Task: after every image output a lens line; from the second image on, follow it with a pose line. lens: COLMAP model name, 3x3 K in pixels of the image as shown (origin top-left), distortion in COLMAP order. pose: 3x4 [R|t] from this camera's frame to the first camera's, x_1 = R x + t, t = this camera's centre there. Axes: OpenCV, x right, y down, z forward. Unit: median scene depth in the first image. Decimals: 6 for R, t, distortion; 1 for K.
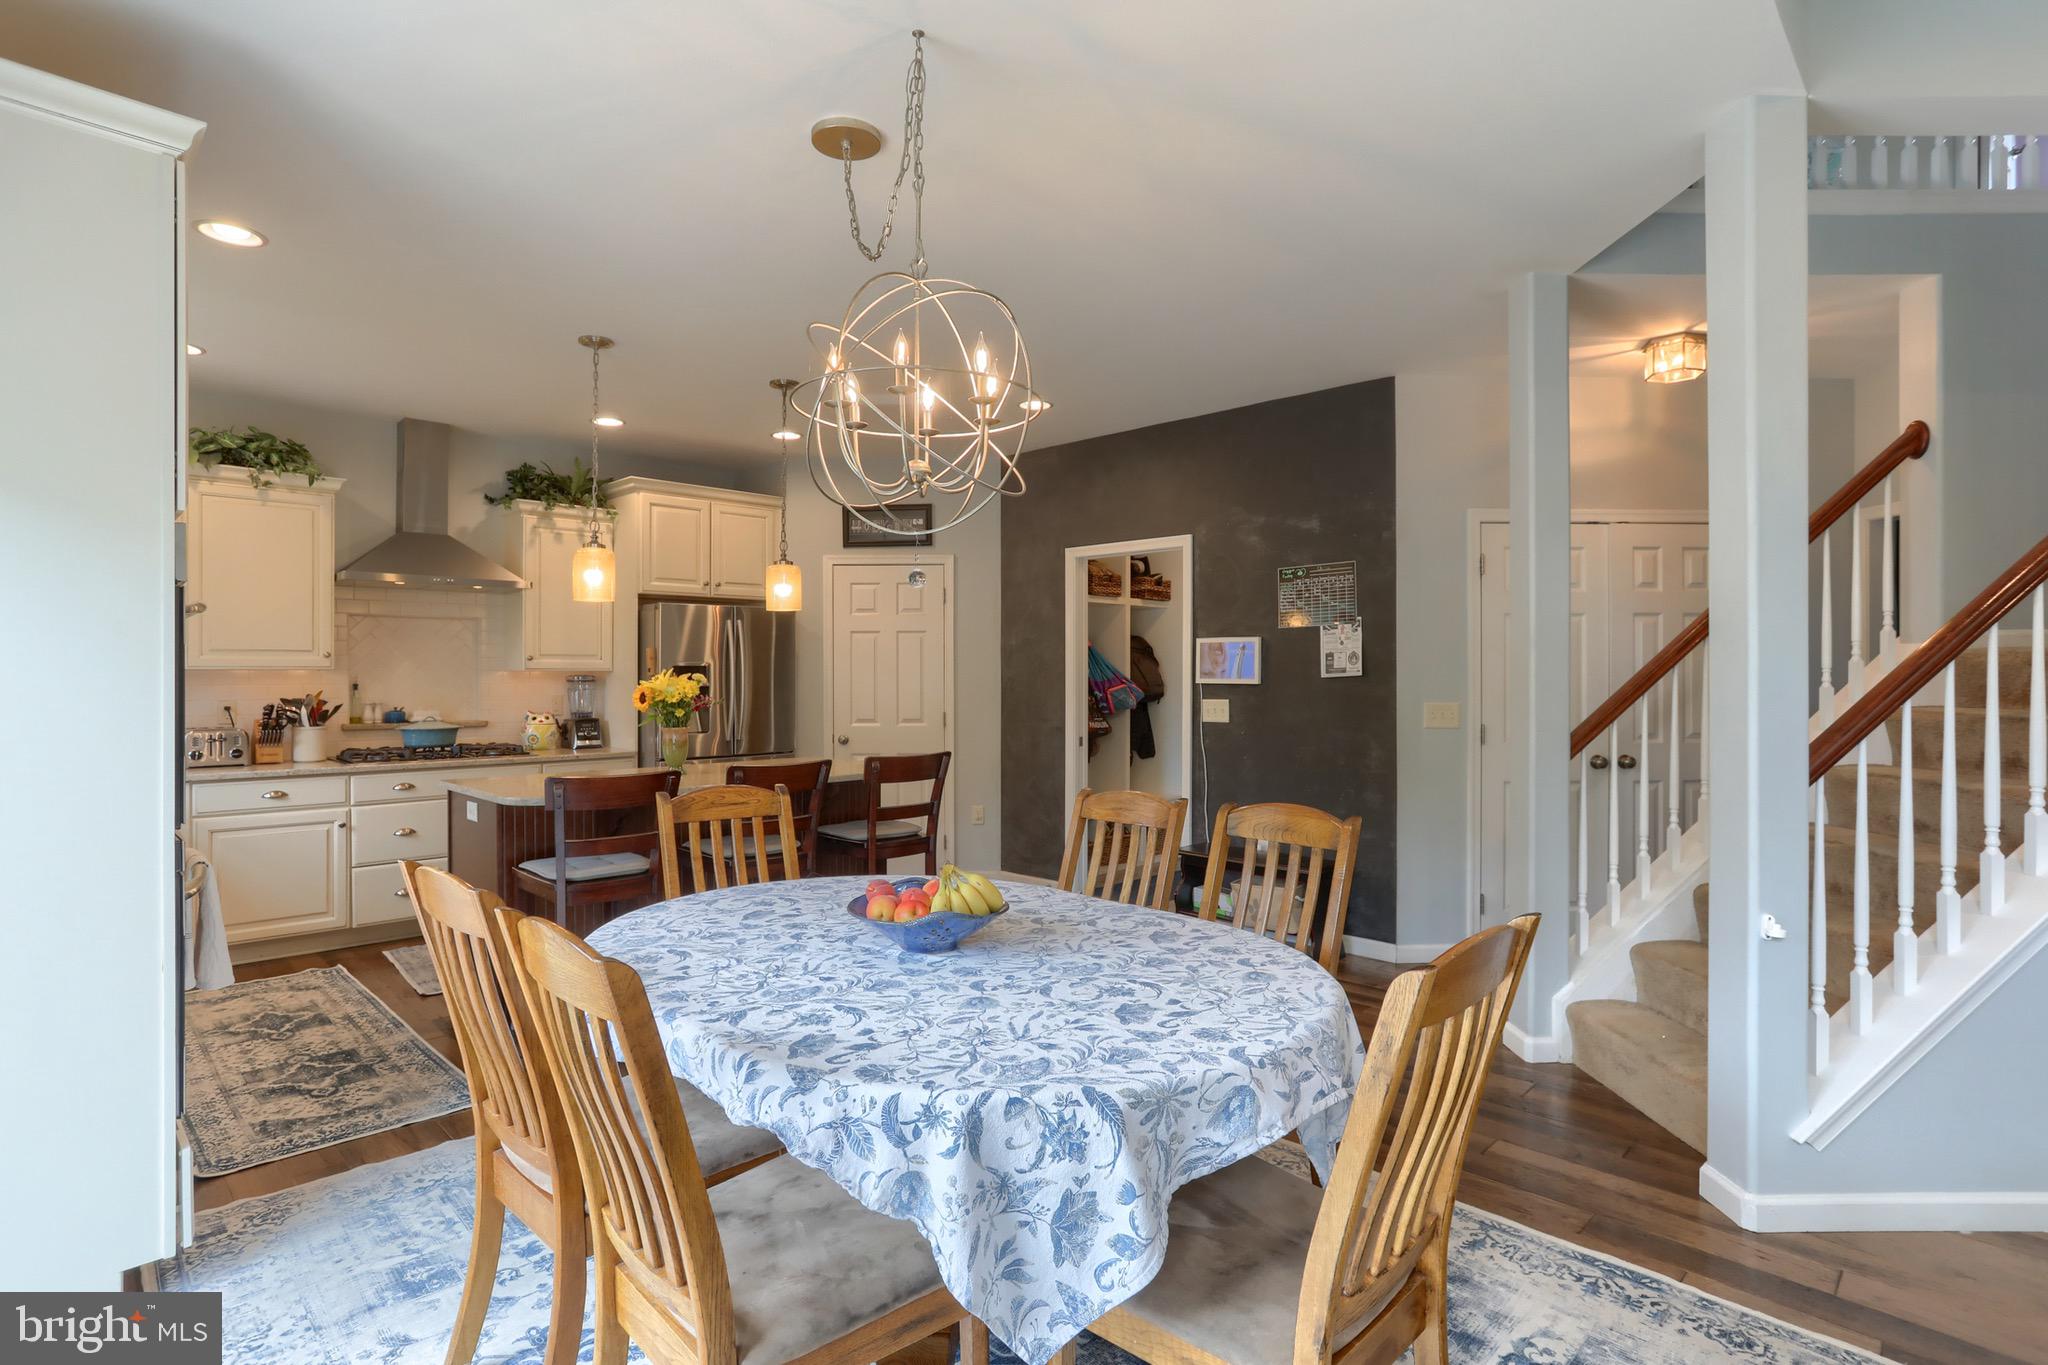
lens RADIAL K [[1019.1, 0, 1032.2], [0, 1019.1, 682.3], [0, 0, 1]] dist [-0.064595, 0.033394]
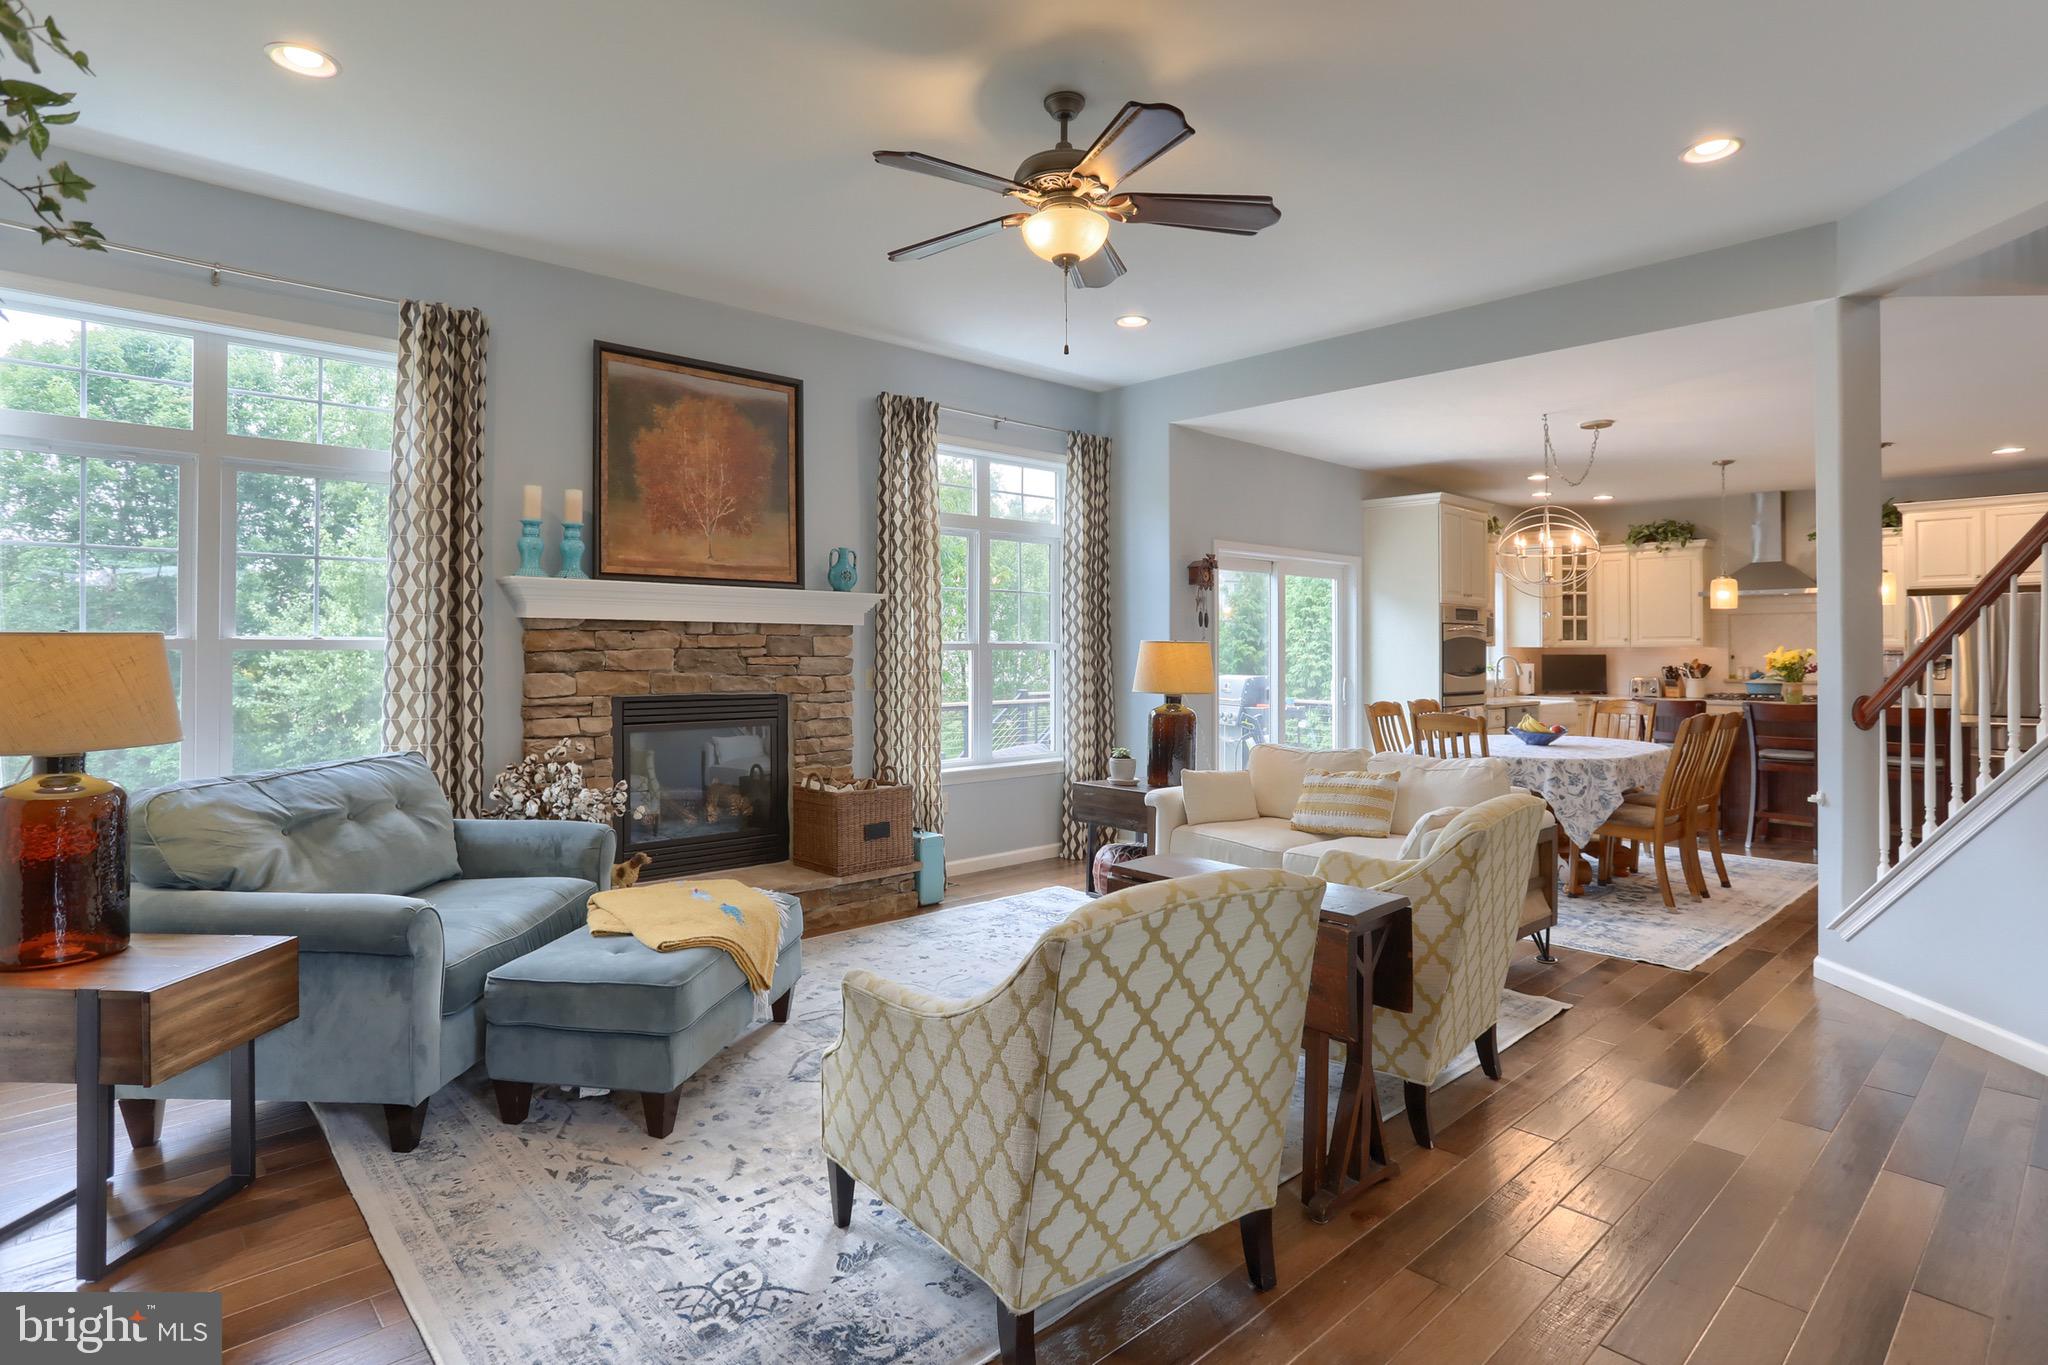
lens RADIAL K [[1042.9, 0, 1025.7], [0, 1042.9, 644.1], [0, 0, 1]] dist [-0.062581, 0.040888]
pose [[-0.045928, -0.006125, -0.998926, 1.186023], [-0.007525, 0.999955, -0.005785, 0.002303], [0.998916, 0.007251, -0.045972, -0.126951]]
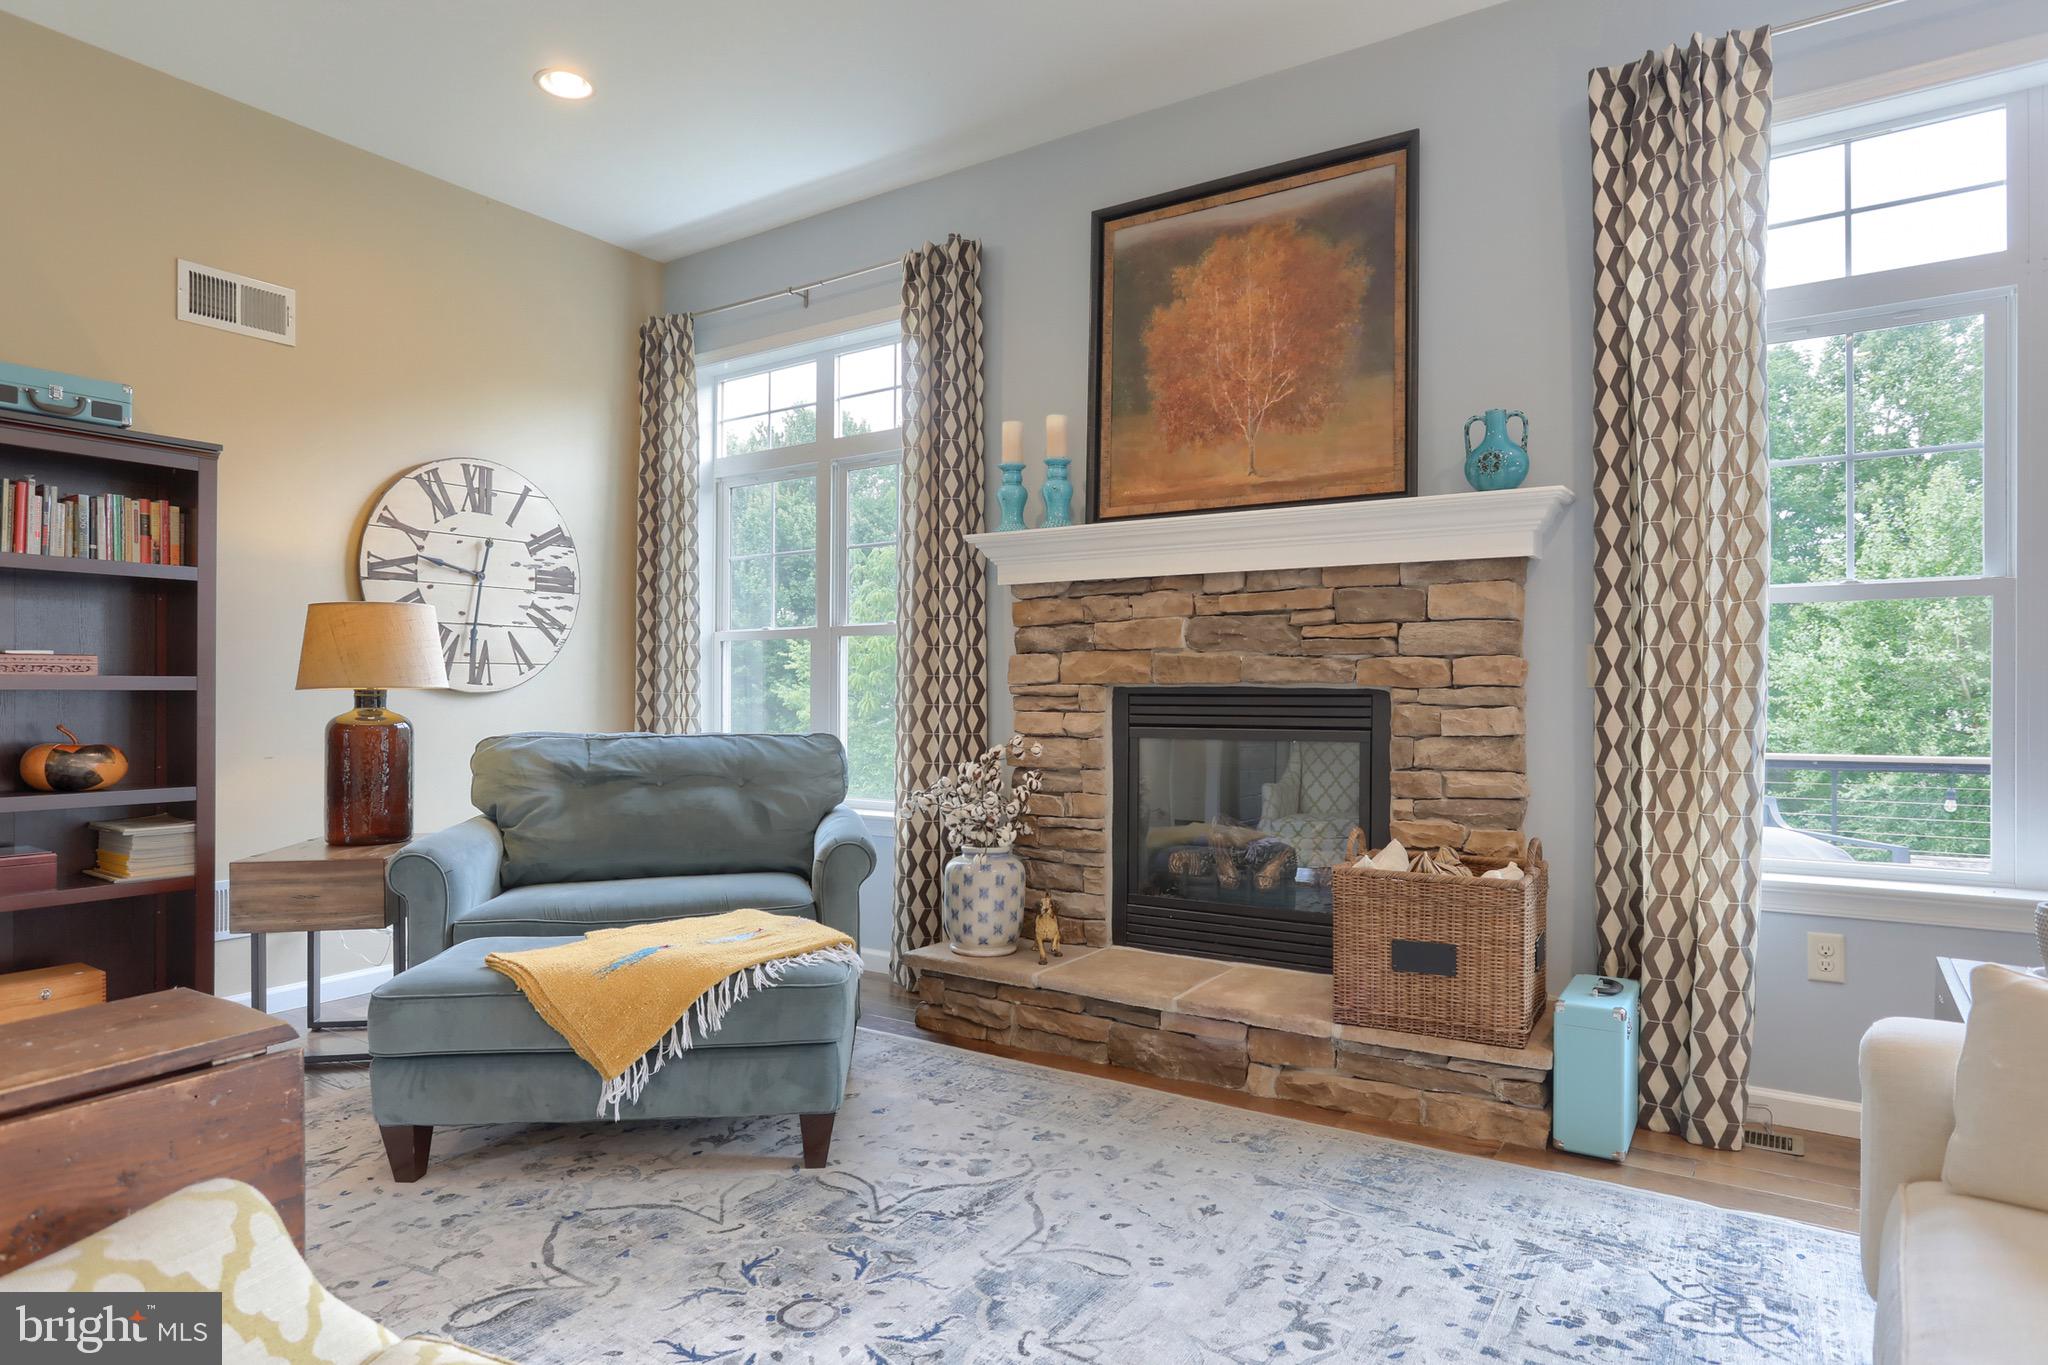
lens RADIAL K [[1148.8, 0, 1028.8], [0, 1148.8, 697.8], [0, 0, 1]] dist [-0.055278, 0.040911]
pose [[-0.979897, -0.001077, -0.199500, 0.481993], [-0.002349, 0.999978, 0.006144, 0.049806], [0.199489, 0.006489, -0.979879, 0.187131]]
